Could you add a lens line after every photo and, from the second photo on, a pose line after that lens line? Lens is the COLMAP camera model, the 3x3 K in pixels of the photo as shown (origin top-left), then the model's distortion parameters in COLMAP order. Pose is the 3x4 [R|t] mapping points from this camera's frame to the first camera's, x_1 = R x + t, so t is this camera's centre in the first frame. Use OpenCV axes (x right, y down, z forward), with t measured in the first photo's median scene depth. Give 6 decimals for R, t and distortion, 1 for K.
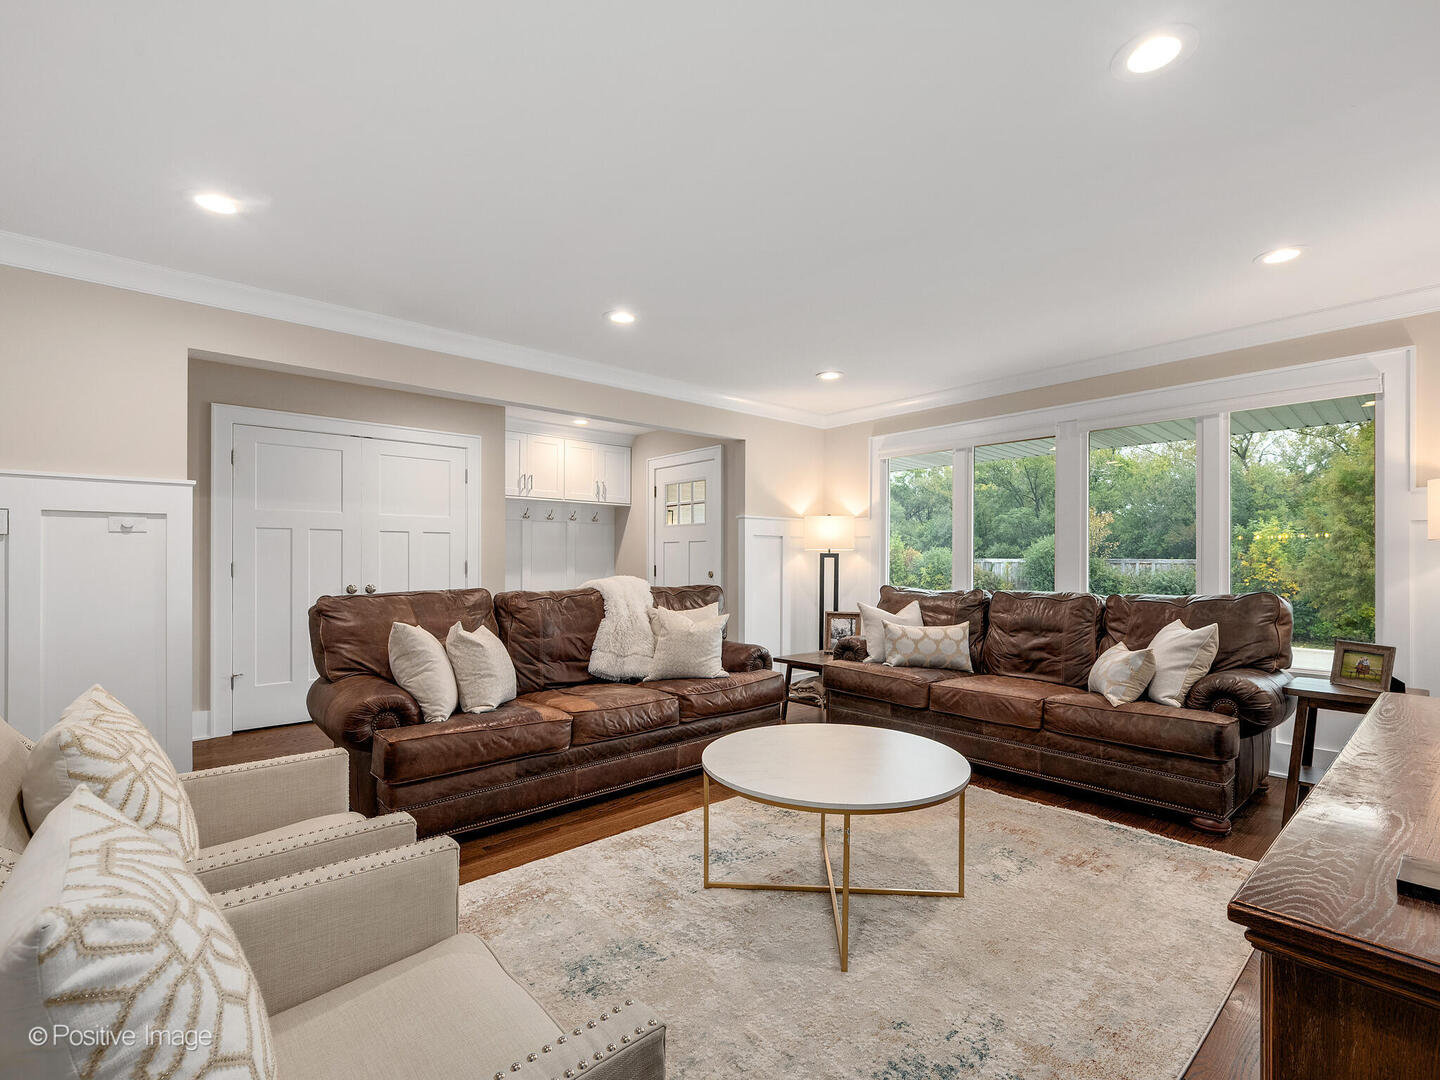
lens RADIAL K [[665.2, 0, 773.6], [0, 665.2, 556.0], [0, 0, 1]] dist [-0.000546, -0.000610]
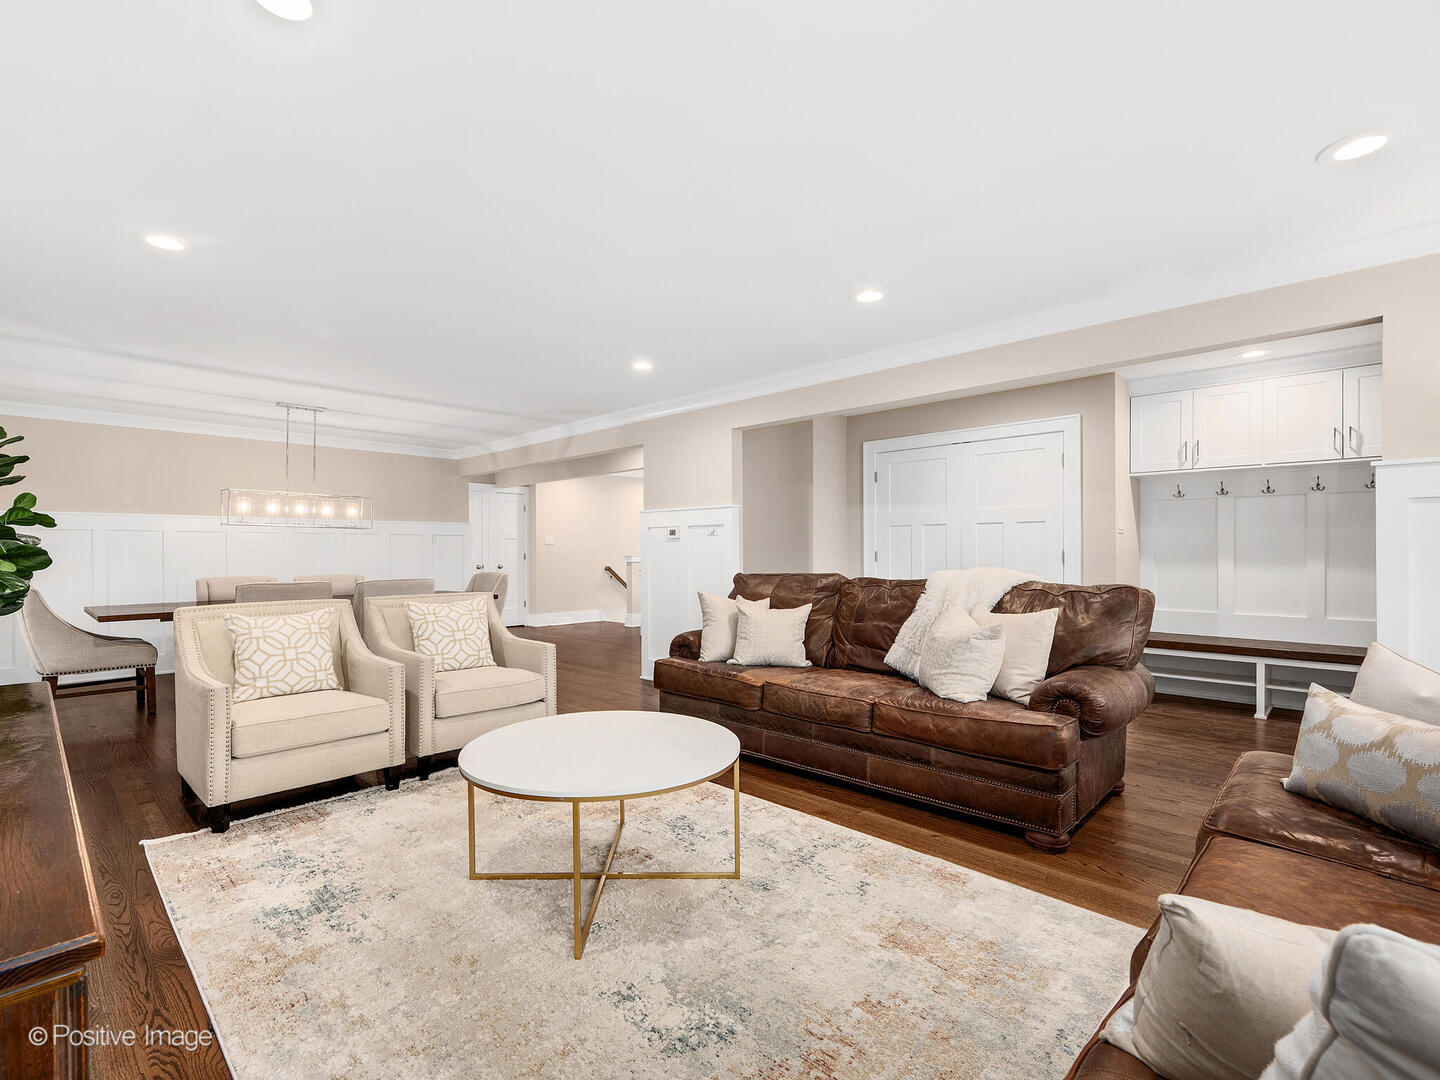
lens RADIAL K [[664.5, 0, 718.0], [0, 664.5, 551.7], [0, 0, 1]] dist [0.003521, -0.001068]
pose [[0.052615, 0.000717, -0.998615, 0.682953], [0.007045, 0.999975, 0.001089, 0.007782], [0.998590, -0.007093, 0.052608, 0.696971]]
